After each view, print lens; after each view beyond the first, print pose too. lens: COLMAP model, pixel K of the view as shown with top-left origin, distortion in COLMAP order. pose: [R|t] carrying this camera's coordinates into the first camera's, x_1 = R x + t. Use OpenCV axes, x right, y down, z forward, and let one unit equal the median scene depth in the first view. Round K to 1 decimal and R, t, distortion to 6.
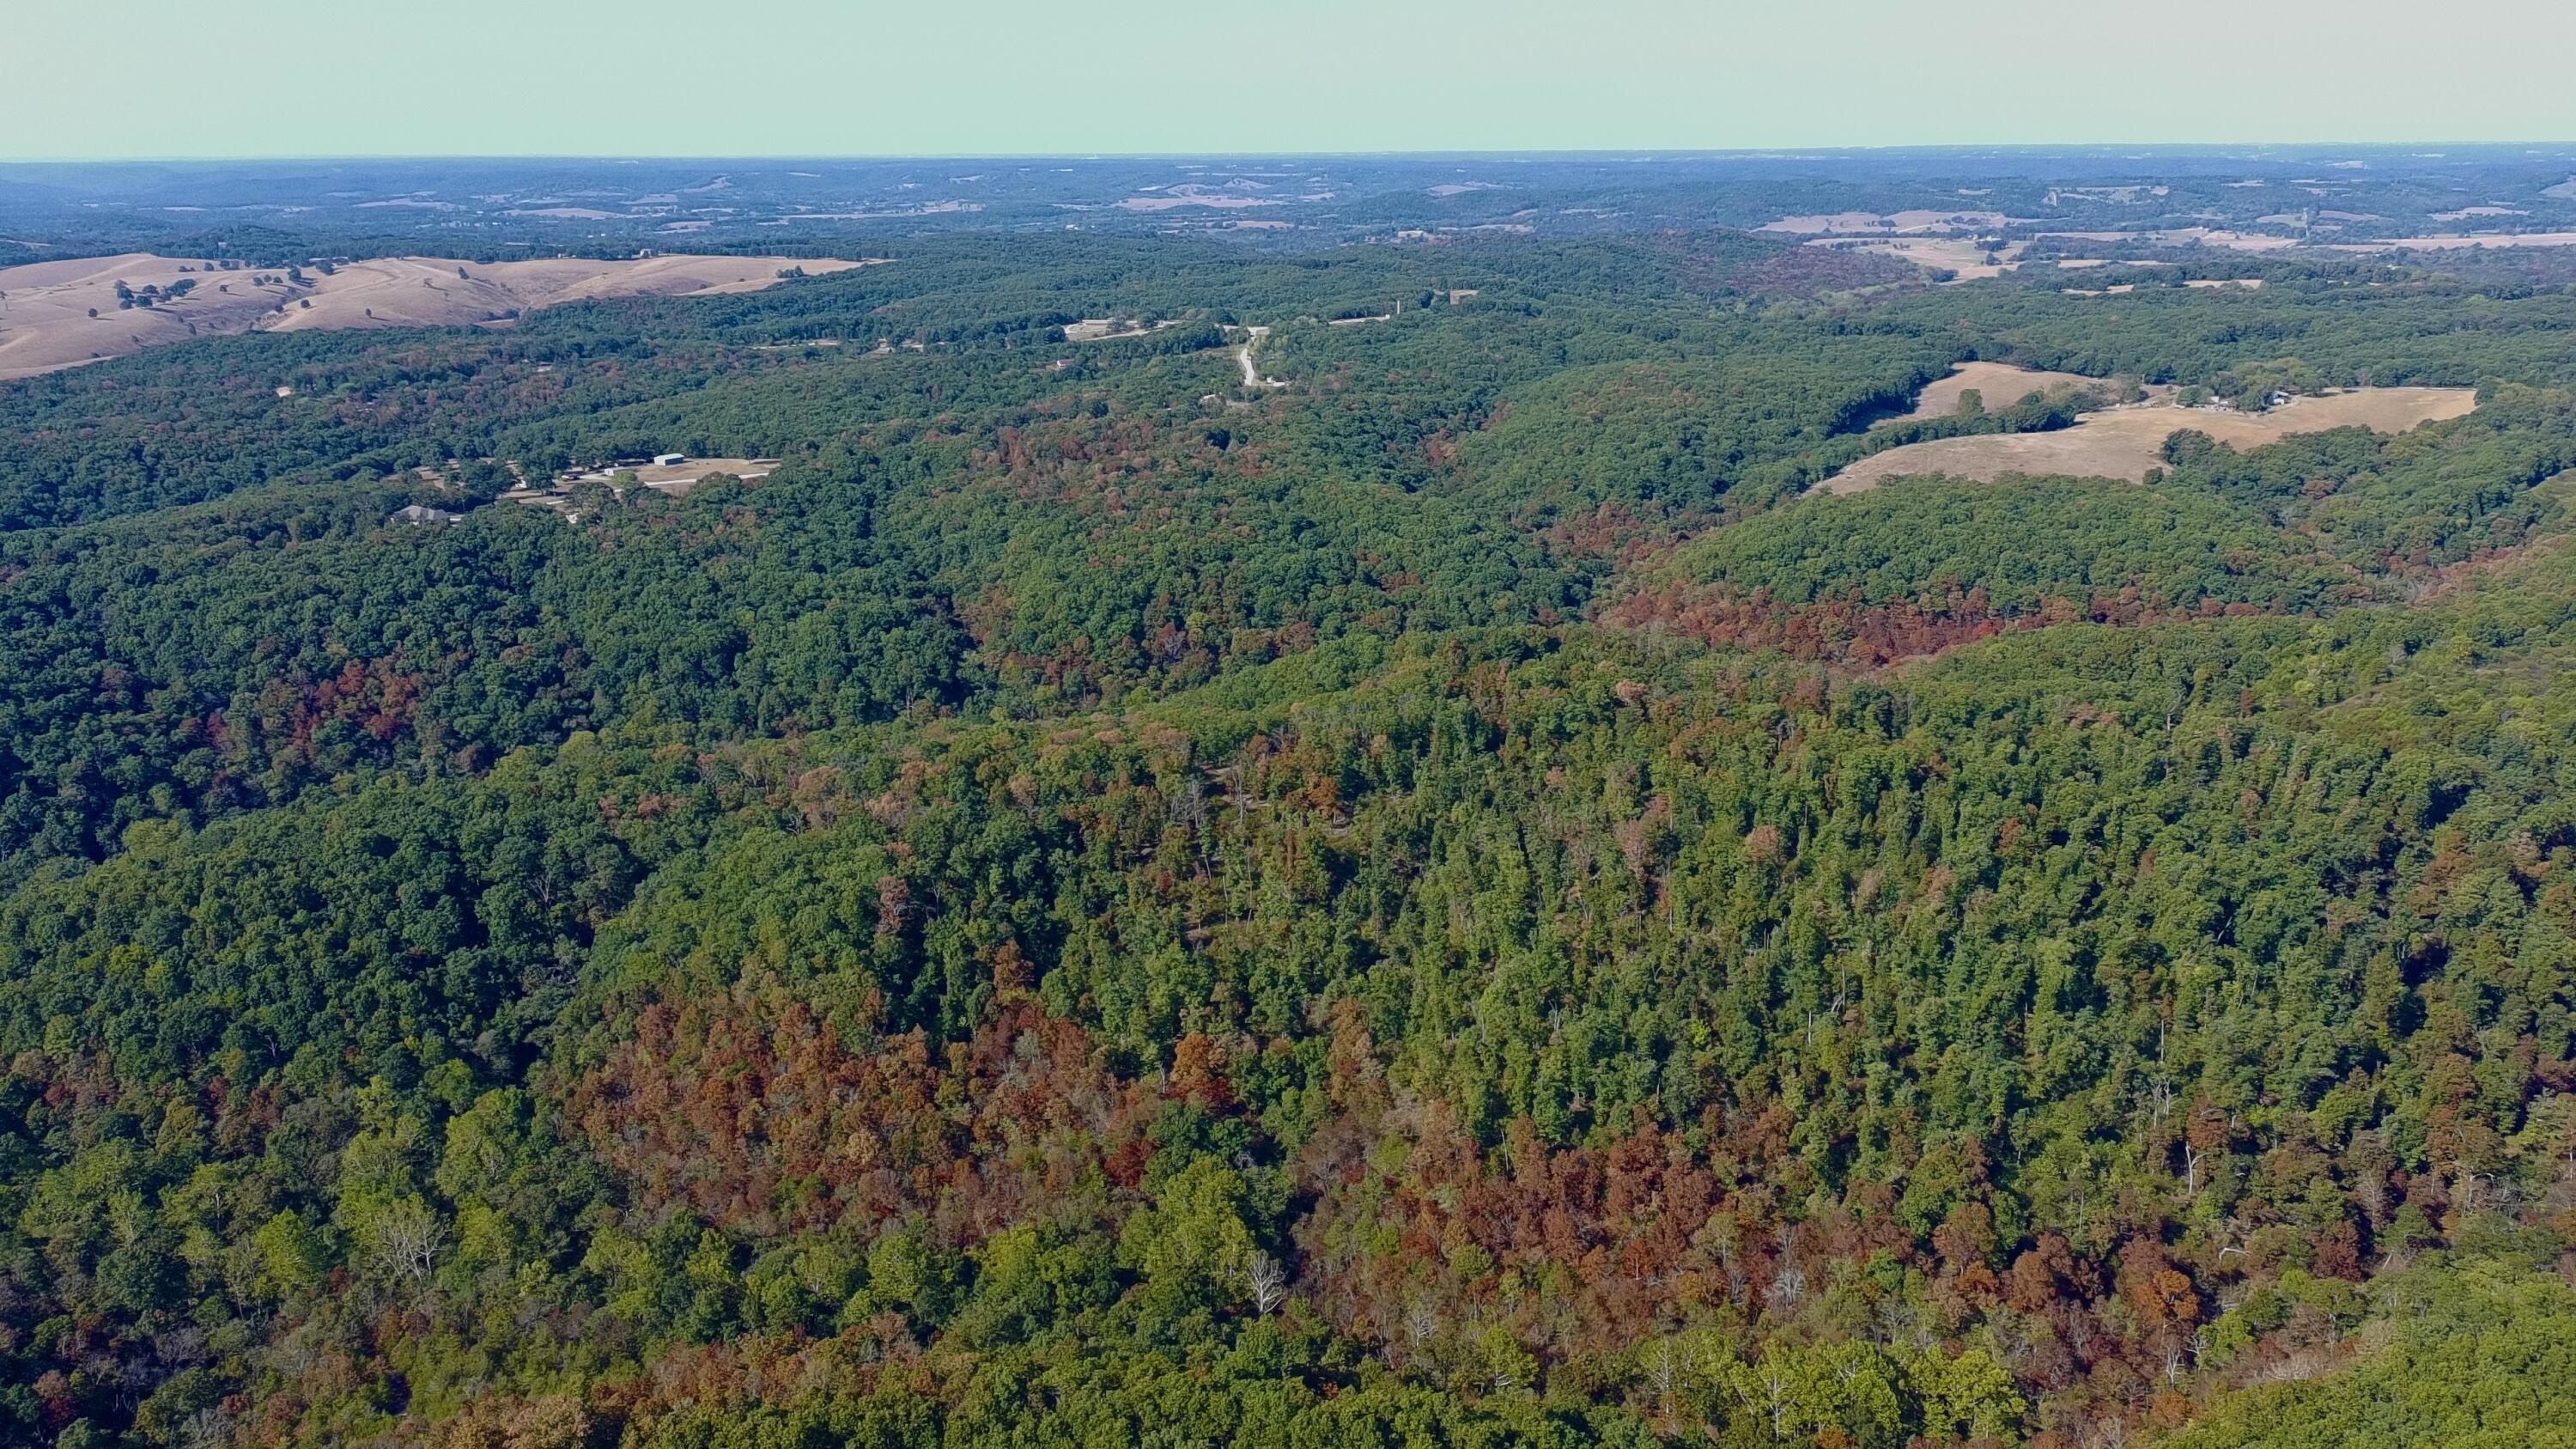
lens RADIAL K [[1969.8, 0, 1283.5], [0, 1969.8, 719.0], [0, 0, 1]] dist [0.065861, -0.082520]
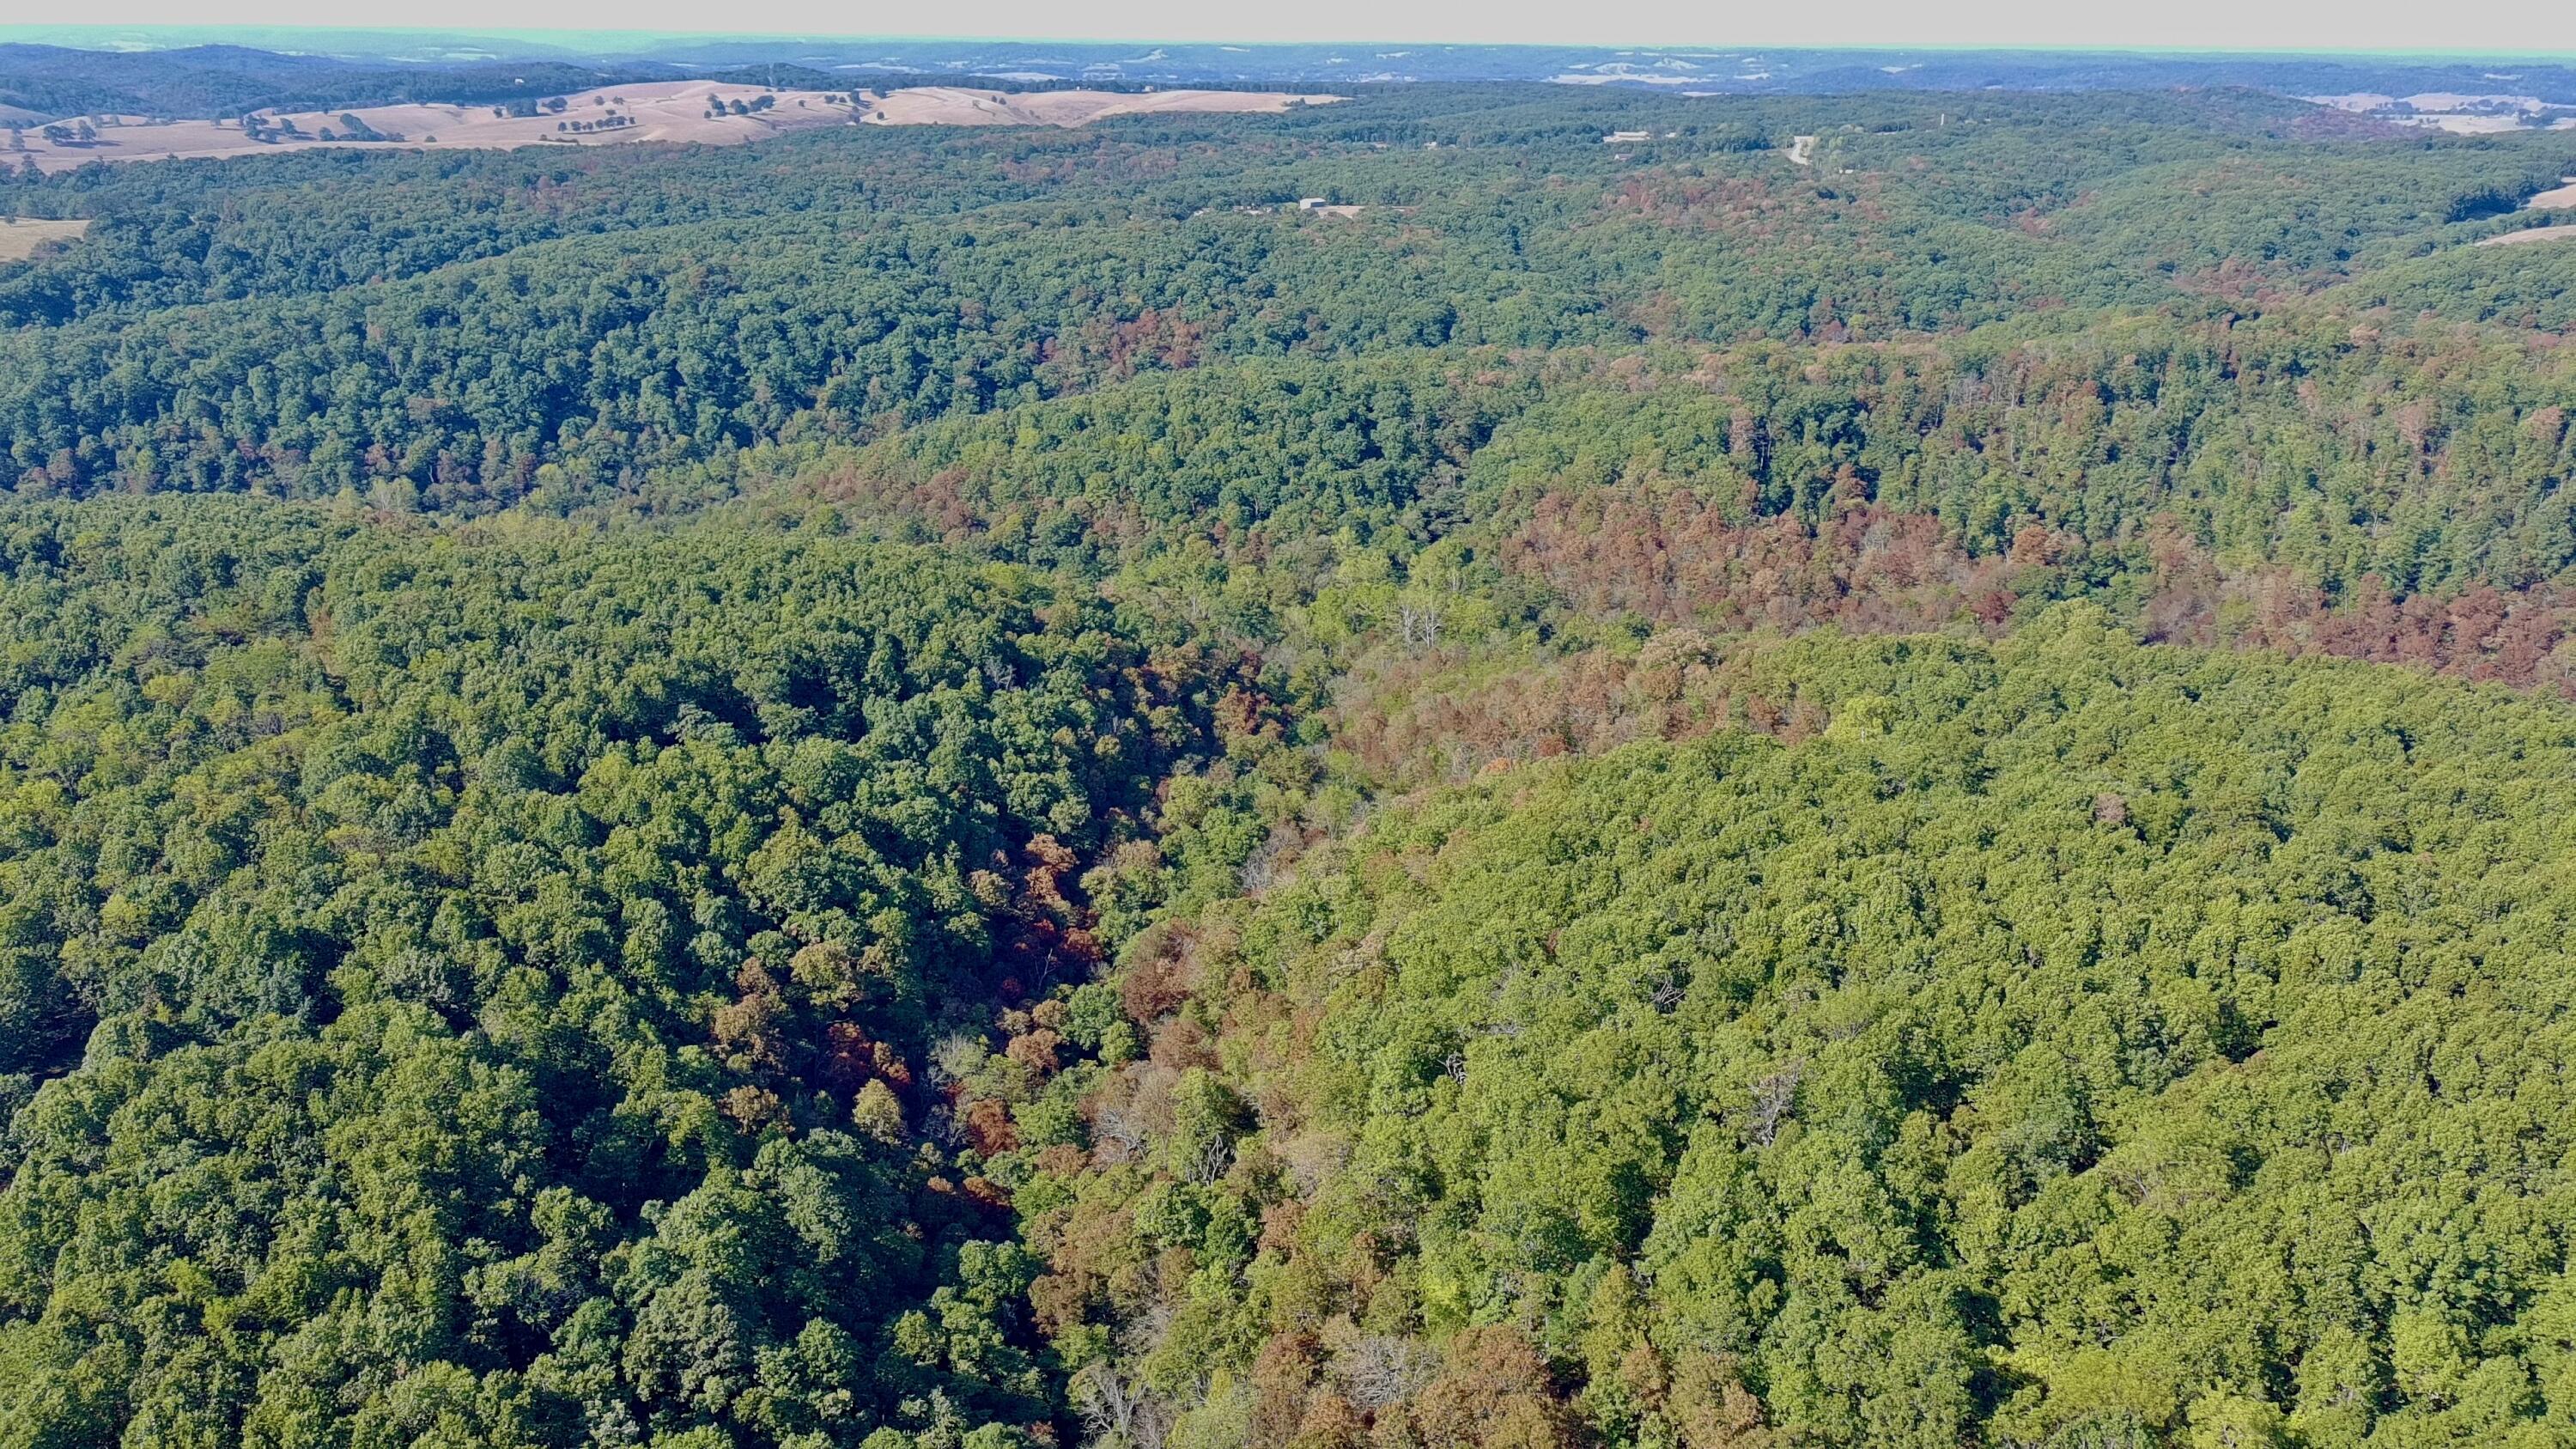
lens RADIAL K [[1969.8, 0, 1283.5], [0, 1969.8, 719.0], [0, 0, 1]] dist [0.065861, -0.082520]
pose [[0.981133, 0.078879, -0.176511, -0.207721], [-0.069996, 0.995974, 0.056005, 0.185917], [0.180218, -0.042593, 0.982704, -0.203065]]
